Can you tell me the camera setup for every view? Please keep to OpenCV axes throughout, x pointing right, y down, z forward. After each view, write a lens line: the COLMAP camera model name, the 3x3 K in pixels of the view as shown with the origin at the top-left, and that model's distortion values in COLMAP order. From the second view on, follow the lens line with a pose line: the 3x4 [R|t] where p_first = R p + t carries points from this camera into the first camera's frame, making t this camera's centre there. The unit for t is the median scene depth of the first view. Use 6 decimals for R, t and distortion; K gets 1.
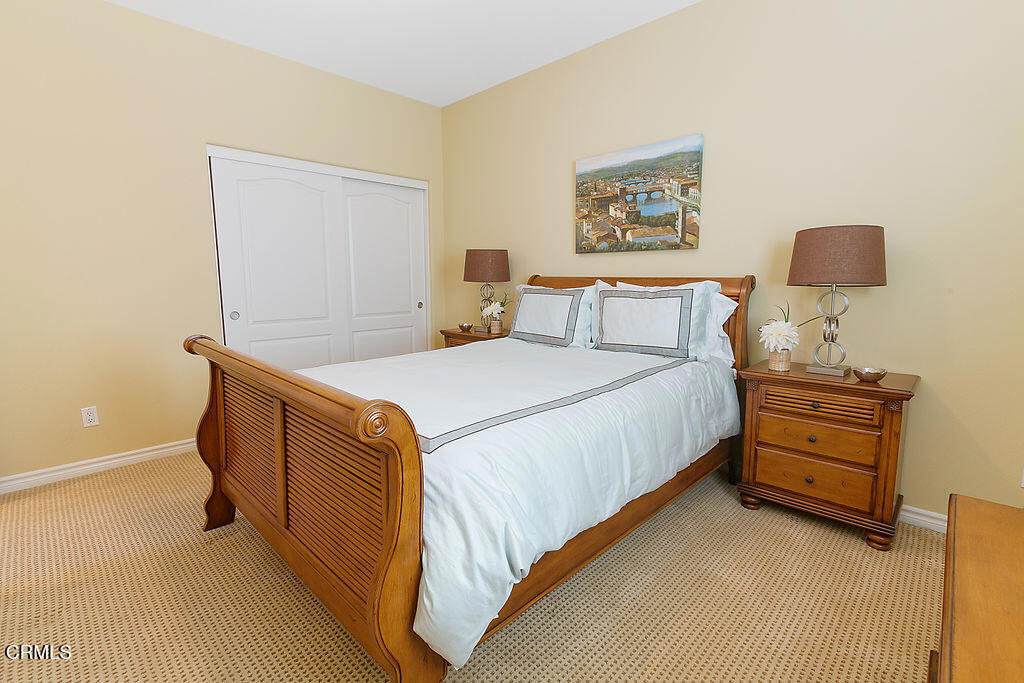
lens RADIAL K [[464.5, 0, 504.9], [0, 464.5, 333.7], [0, 0, 1]] dist [0.000433, -0.000229]
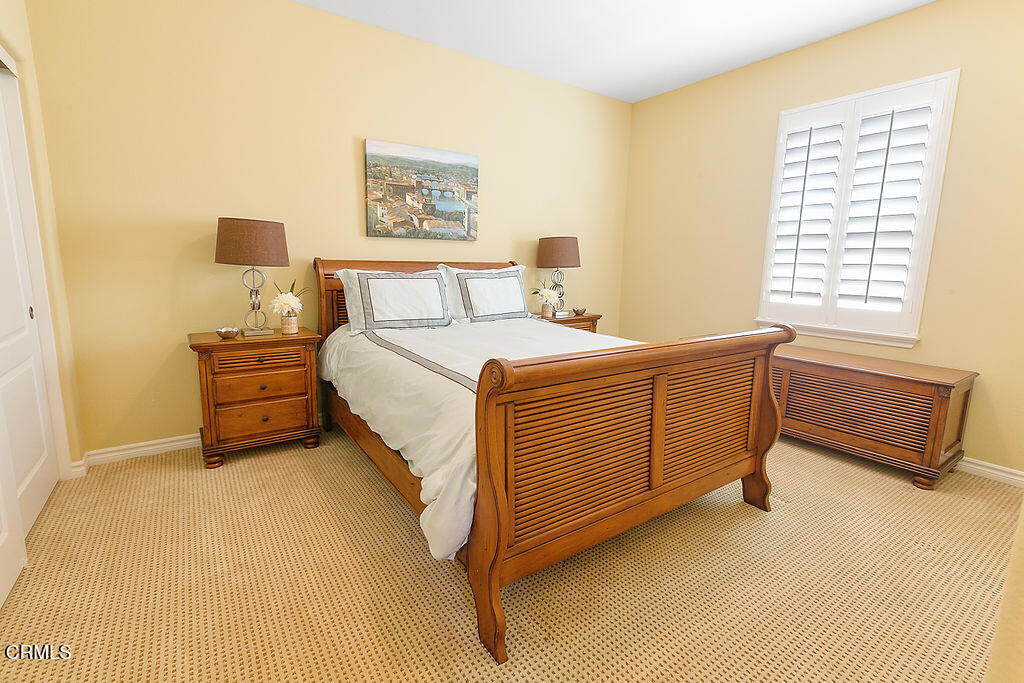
lens RADIAL K [[464.5, 0, 504.9], [0, 464.5, 333.7], [0, 0, 1]] dist [0.000433, -0.000229]
pose [[0.196124, -0.157891, 0.967784, -0.842867], [0.099782, 0.985042, 0.140485, -0.088054], [-0.975489, 0.069015, 0.208945, 0.587373]]
